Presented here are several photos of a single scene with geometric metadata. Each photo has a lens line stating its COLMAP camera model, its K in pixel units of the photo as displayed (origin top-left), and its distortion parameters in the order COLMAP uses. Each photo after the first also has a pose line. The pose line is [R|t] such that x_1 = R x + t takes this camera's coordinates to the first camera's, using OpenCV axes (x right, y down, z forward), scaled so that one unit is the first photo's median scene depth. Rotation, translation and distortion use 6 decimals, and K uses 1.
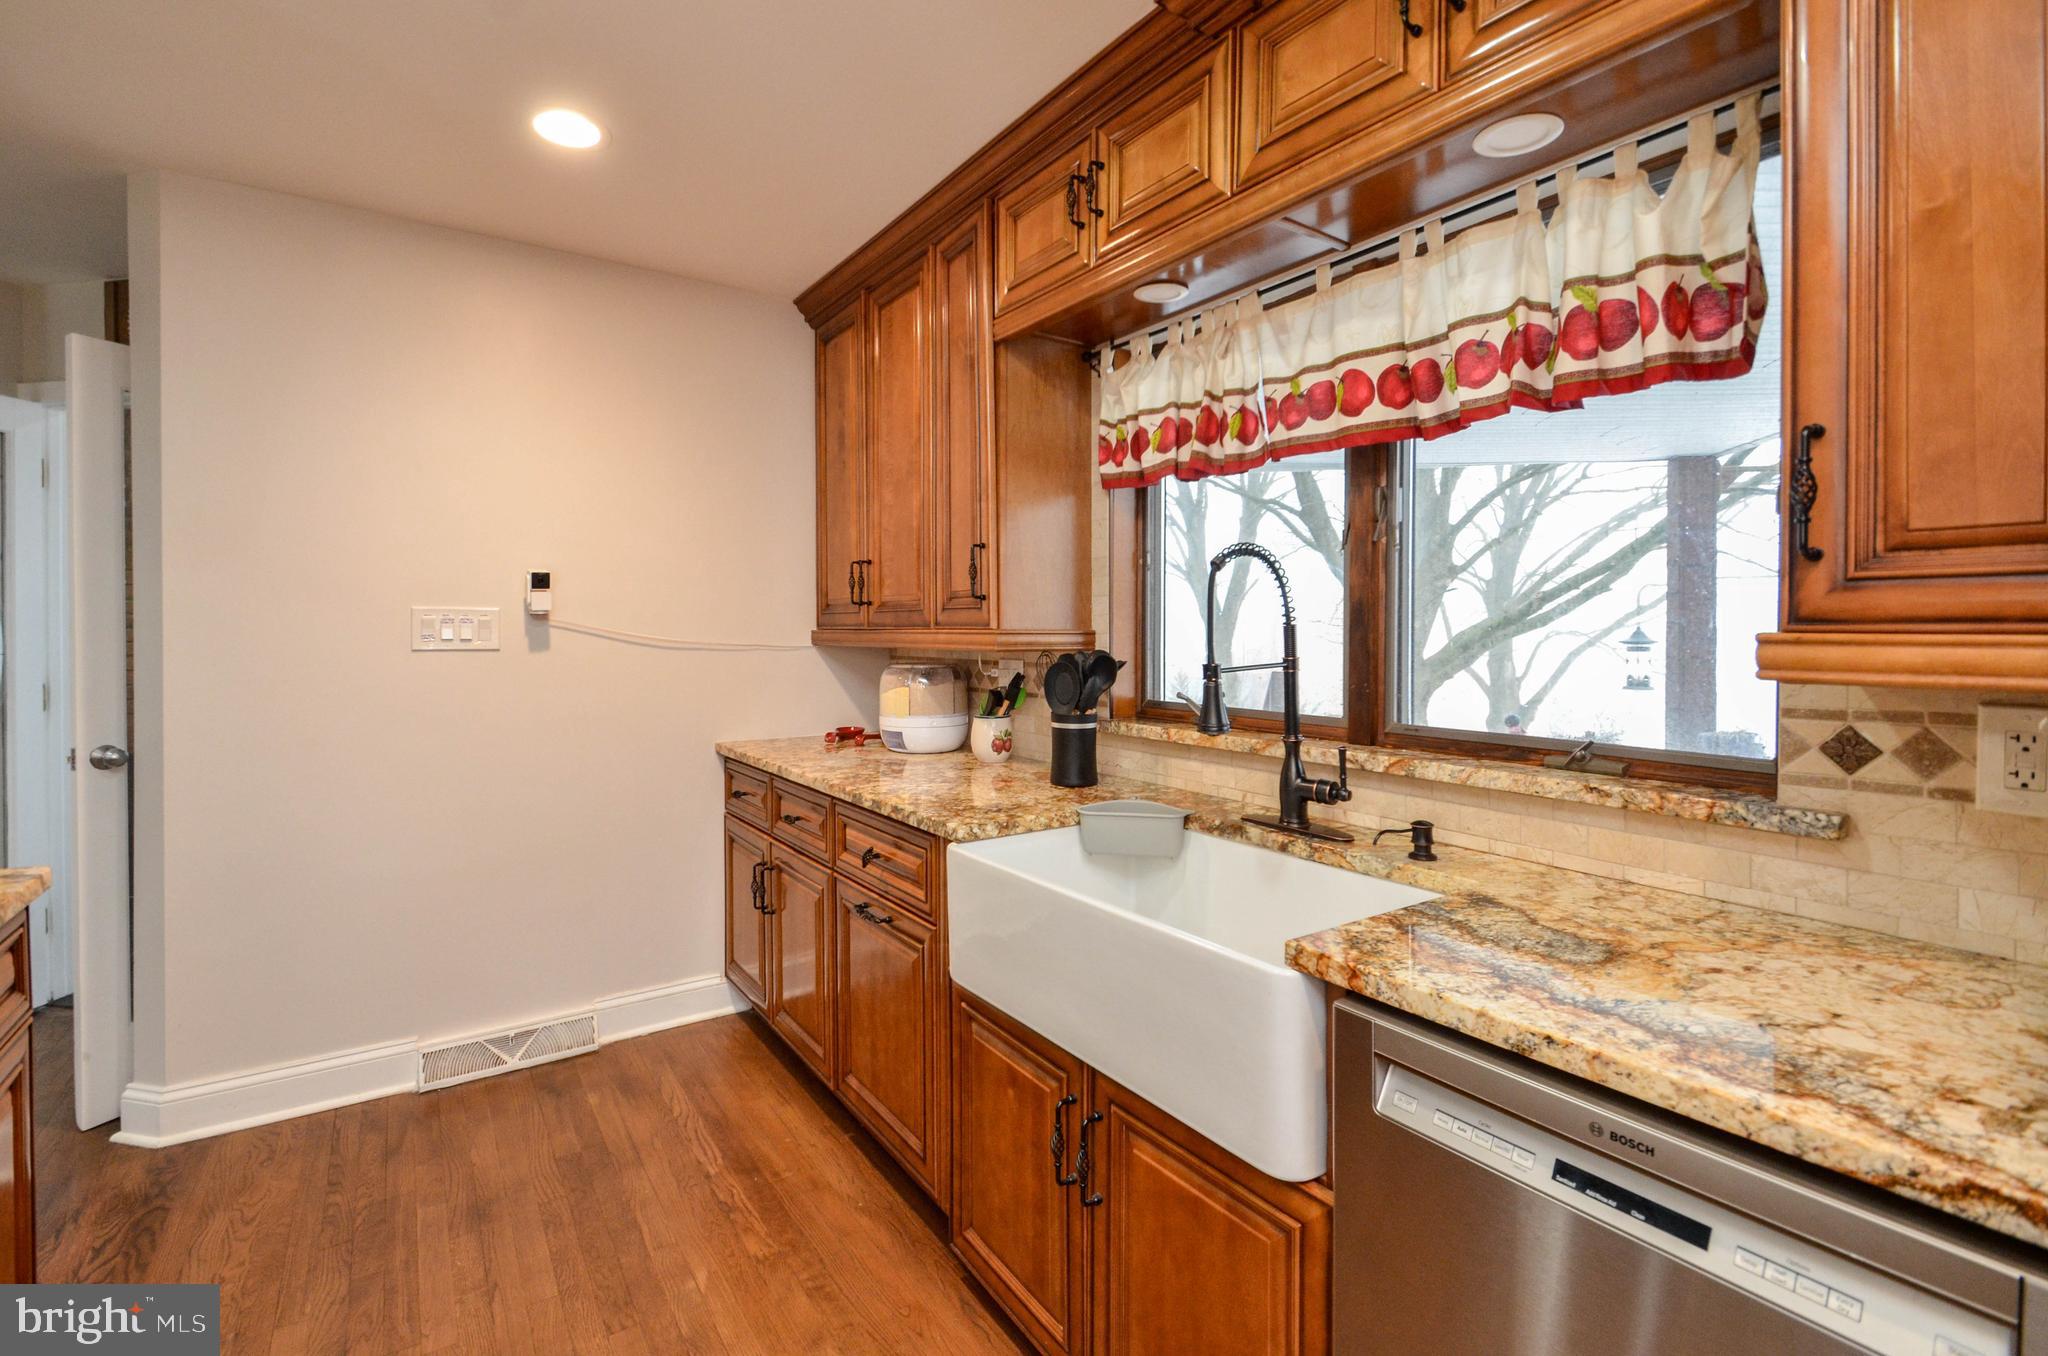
lens RADIAL K [[930.3, 0, 1001.4], [0, 930.3, 634.4], [0, 0, 1]] dist [0.024707, -0.012468]
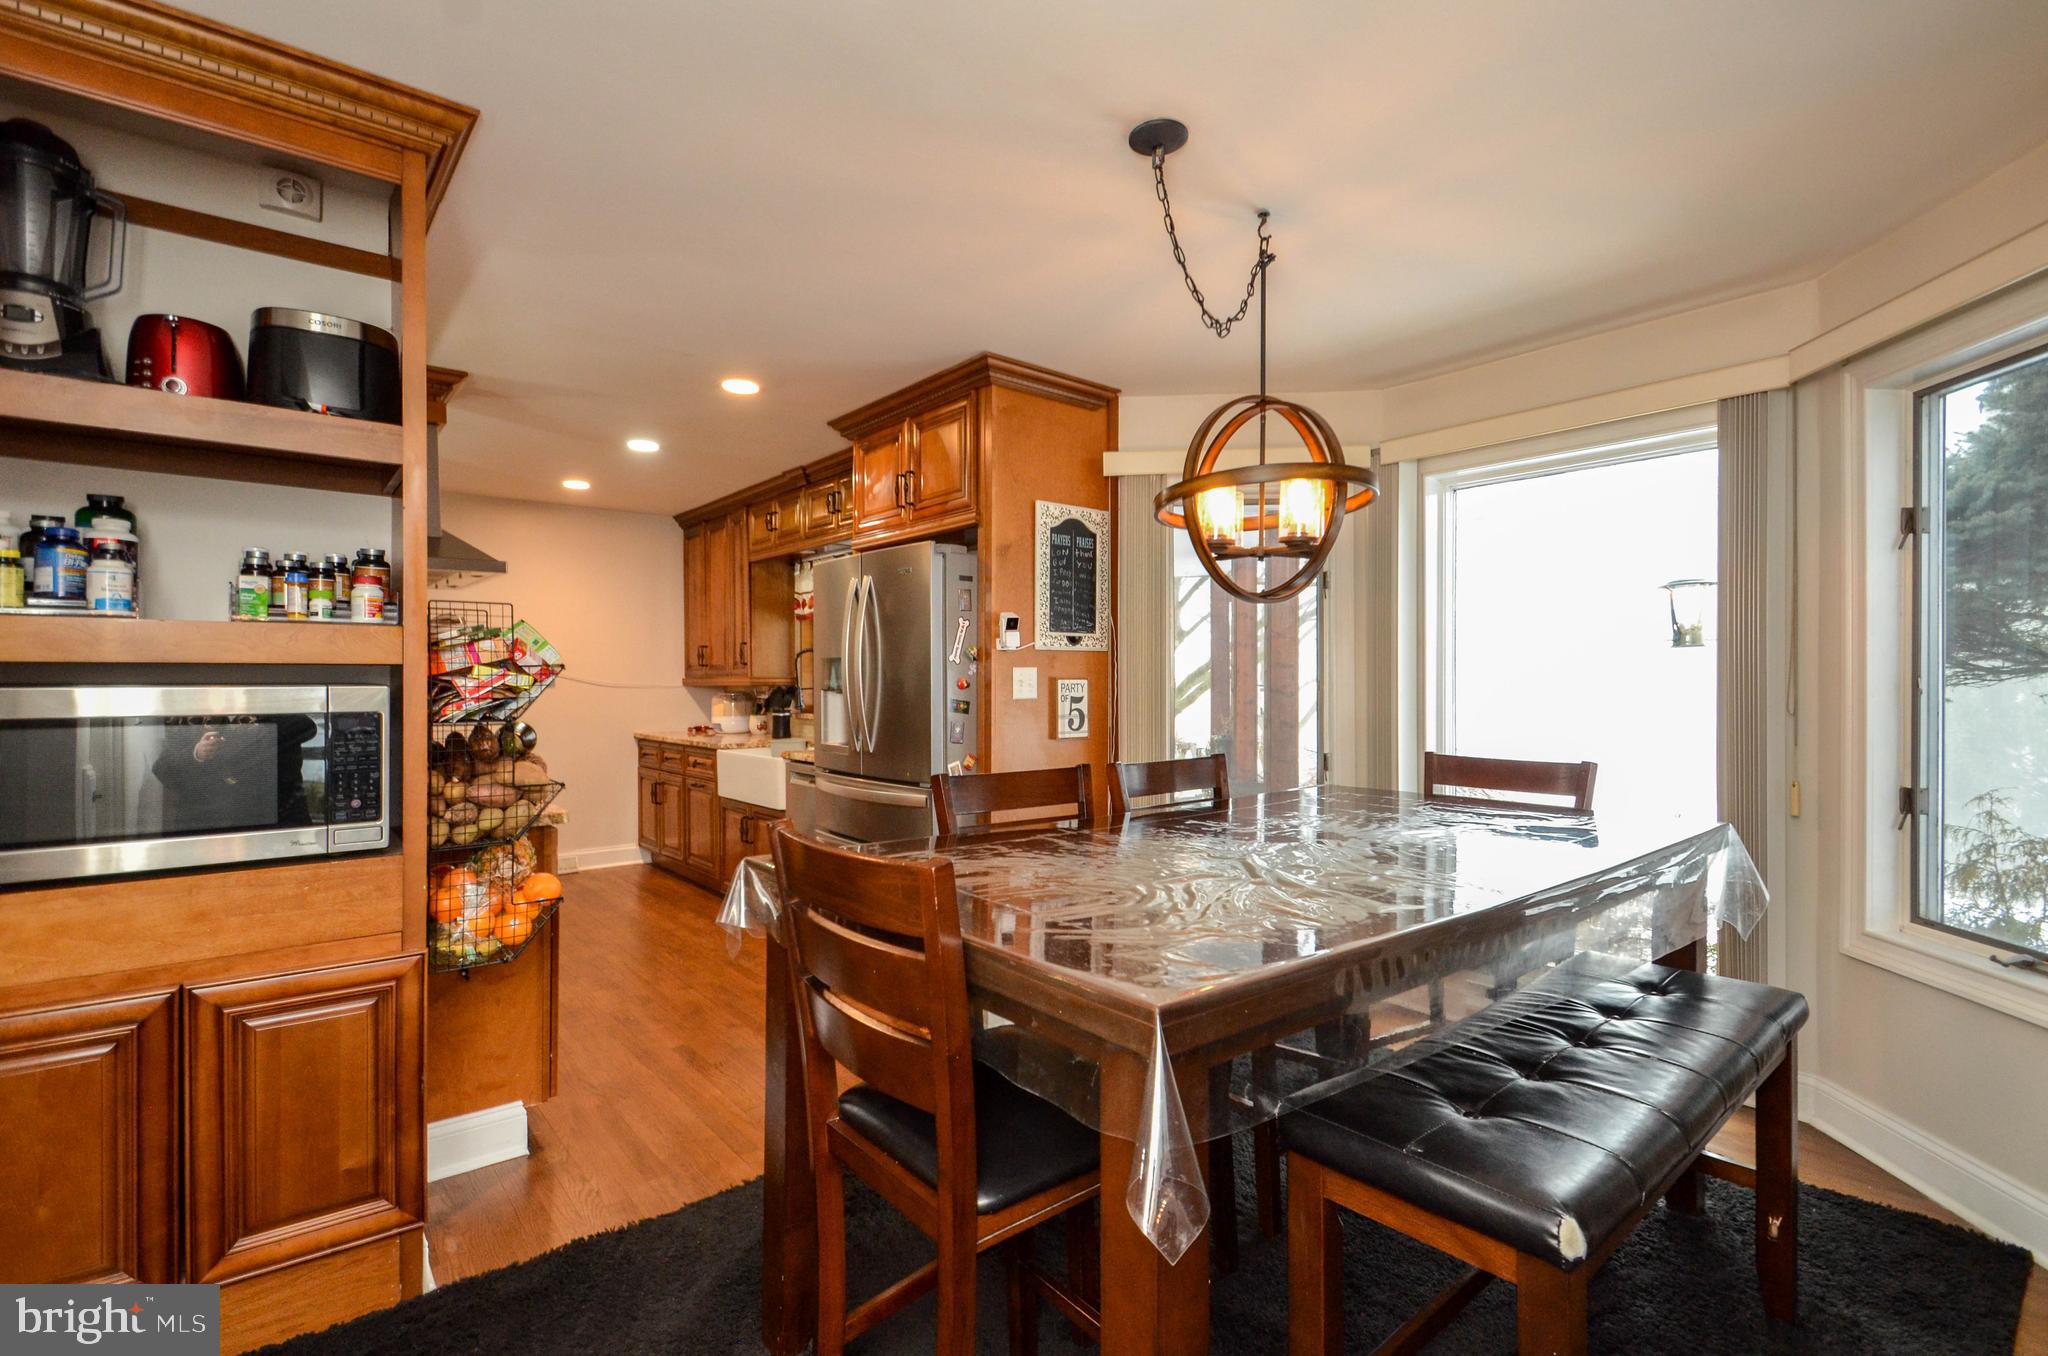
lens RADIAL K [[930.3, 0, 988.6], [0, 930.3, 676.9], [0, 0, 1]] dist [0.024707, -0.012468]
pose [[0.997316, -0.002389, 0.073180, 0.426215], [0.002917, 0.999970, -0.007117, 0.013110], [-0.073161, 0.007311, 0.997293, -1.463496]]
